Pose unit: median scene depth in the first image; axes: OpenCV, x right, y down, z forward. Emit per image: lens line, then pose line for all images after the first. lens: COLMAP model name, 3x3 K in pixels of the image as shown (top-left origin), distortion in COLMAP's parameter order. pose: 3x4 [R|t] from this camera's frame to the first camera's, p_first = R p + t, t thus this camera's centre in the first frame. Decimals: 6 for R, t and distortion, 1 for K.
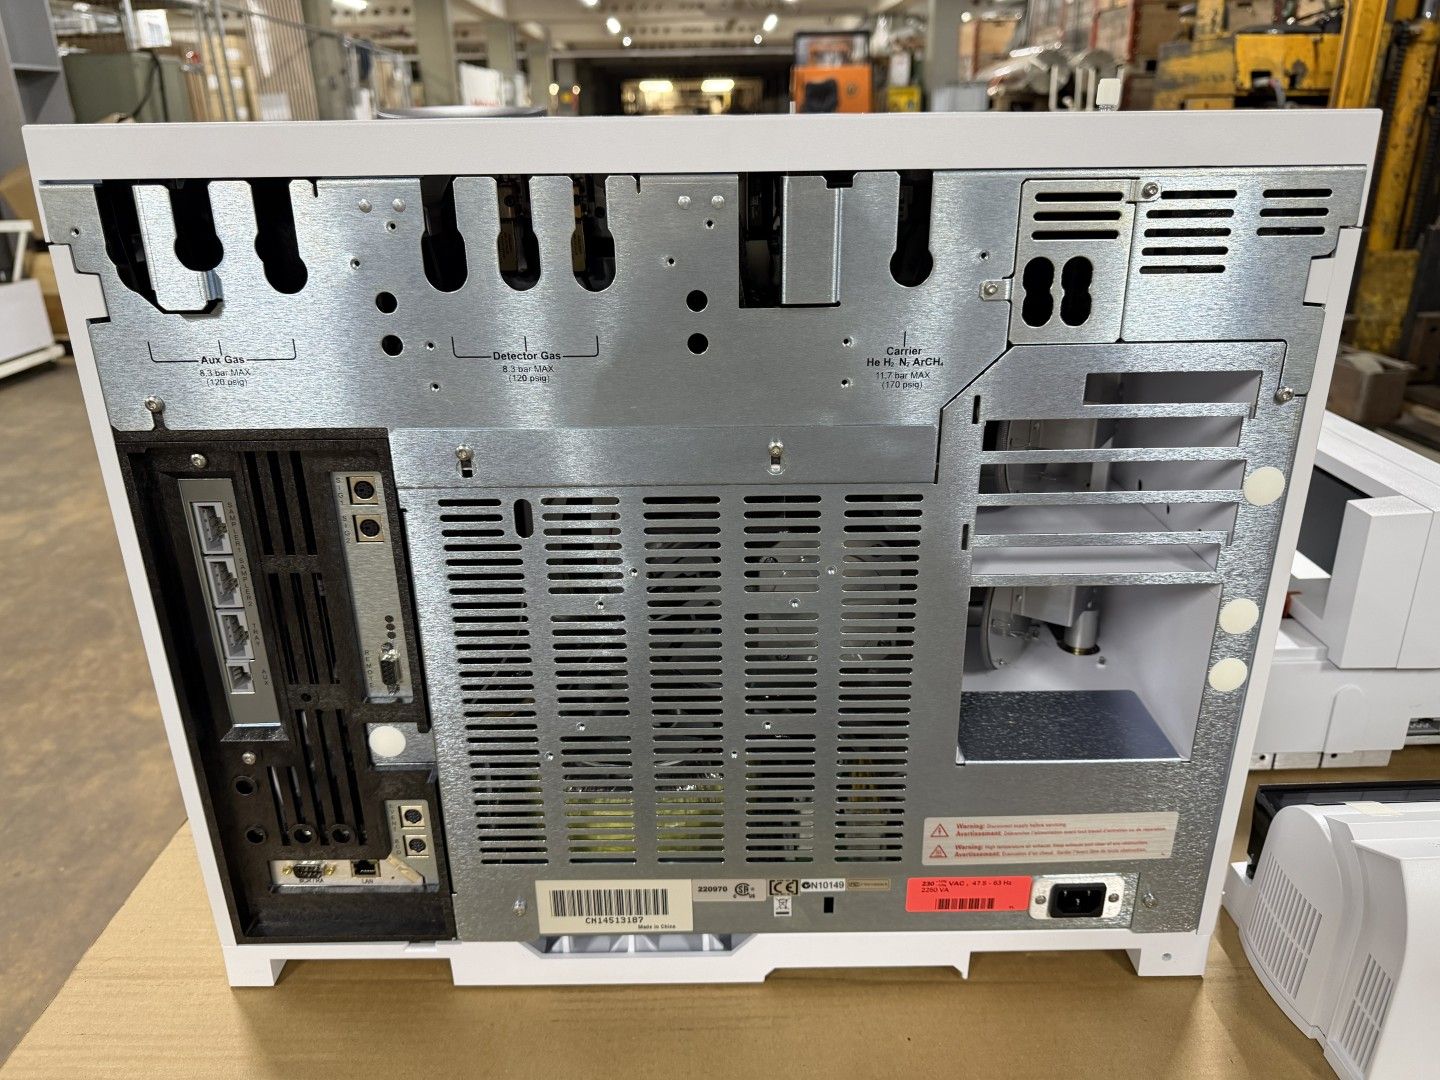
lens RADIAL K [[1012.1, 0, 694.2], [0, 1012.1, 548.9], [0, 0, 1]] dist [0.004357, -0.012416]
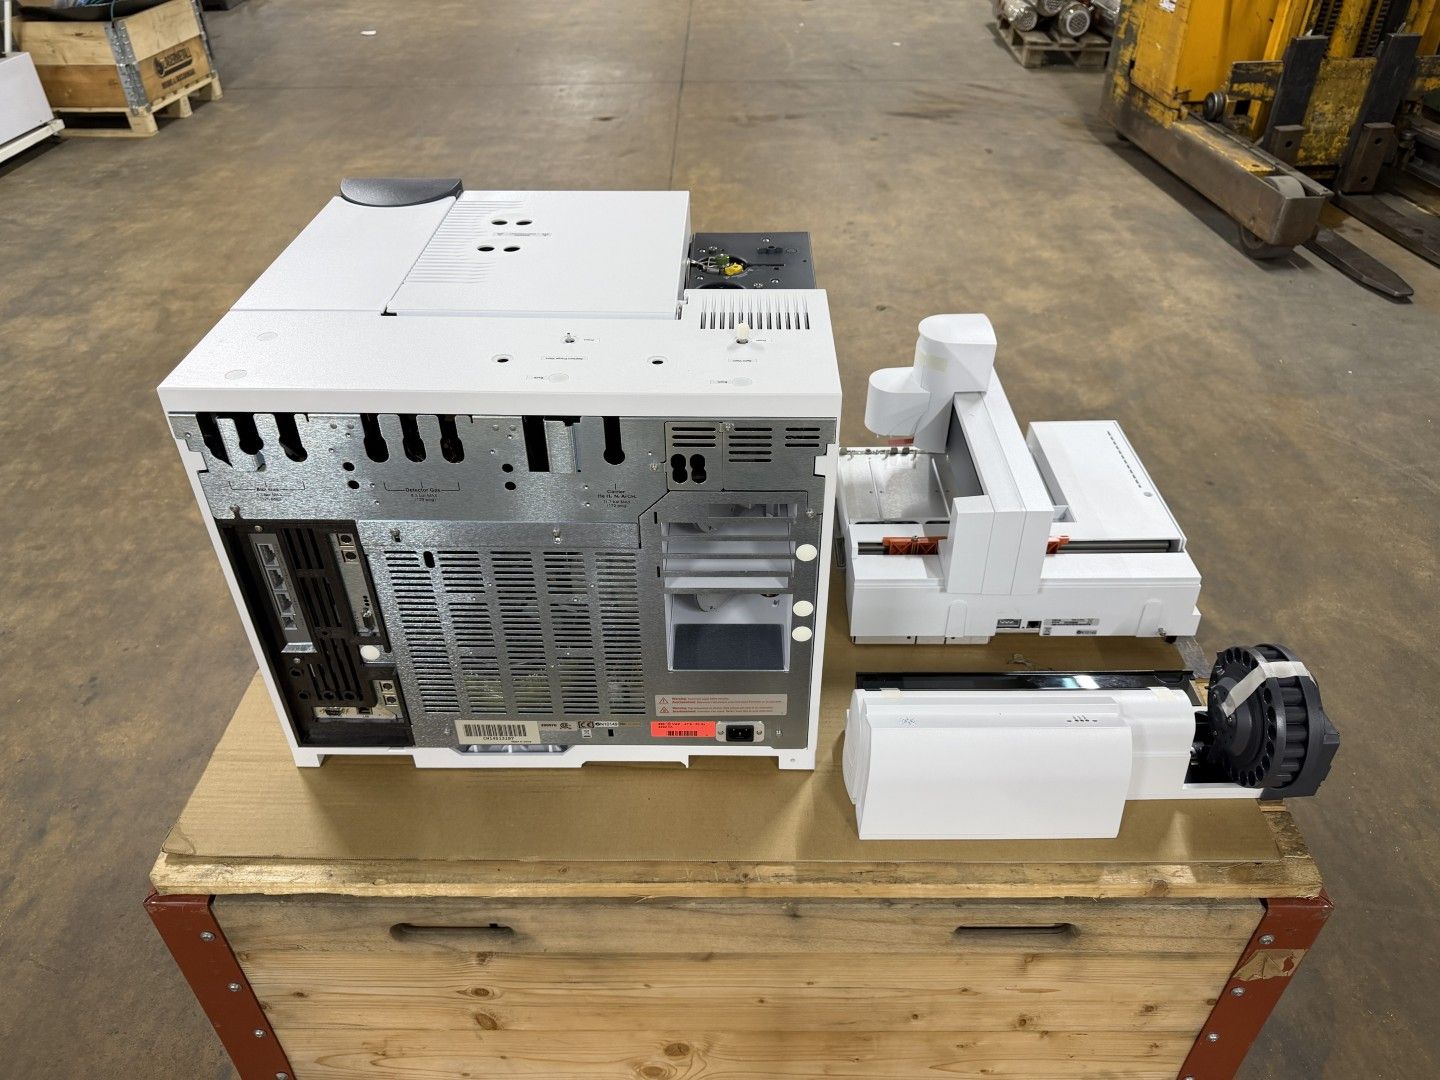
lens RADIAL K [[1012.1, 0, 720.5], [0, 1012.1, 533.4], [0, 0, 1]] dist [0.004357, -0.012416]
pose [[0.999840, 0.016737, 0.006308, 0.319088], [-0.017793, 0.966601, 0.255669, -0.495628], [-0.001818, -0.255741, 0.966744, -0.732131]]
